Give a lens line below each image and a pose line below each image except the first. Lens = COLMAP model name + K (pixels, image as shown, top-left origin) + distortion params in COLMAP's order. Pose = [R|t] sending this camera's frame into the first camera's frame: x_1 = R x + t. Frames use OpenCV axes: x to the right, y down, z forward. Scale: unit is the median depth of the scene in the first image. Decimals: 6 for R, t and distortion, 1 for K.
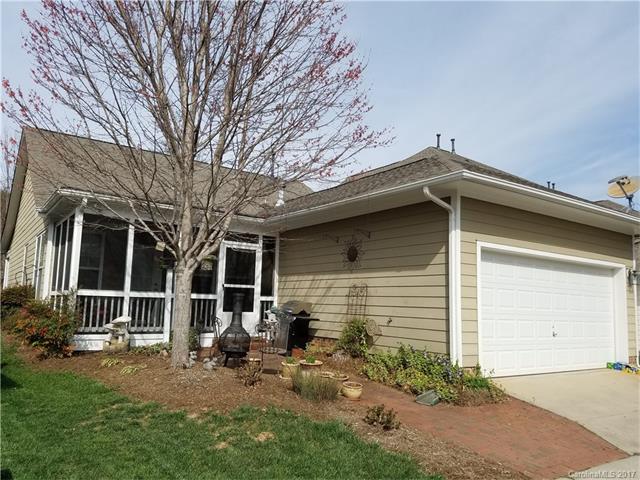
lens RADIAL K [[492.3, 0, 319.2], [0, 492.3, 256.6], [0, 0, 1]] dist [0.264087, -0.376610]
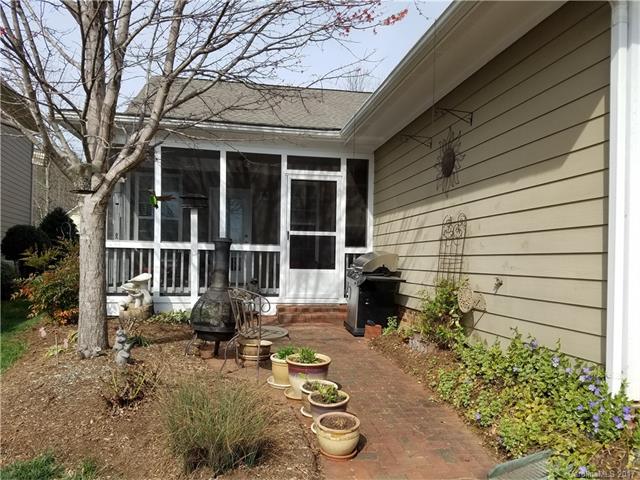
lens RADIAL K [[492.3, 0, 319.2], [0, 492.3, 256.6], [0, 0, 1]] dist [0.264087, -0.376610]
pose [[0.889498, -0.017172, -0.456616, 0.182631], [0.052186, 0.996573, 0.064181, 0.051900], [0.453949, -0.080918, 0.887346, 0.404648]]
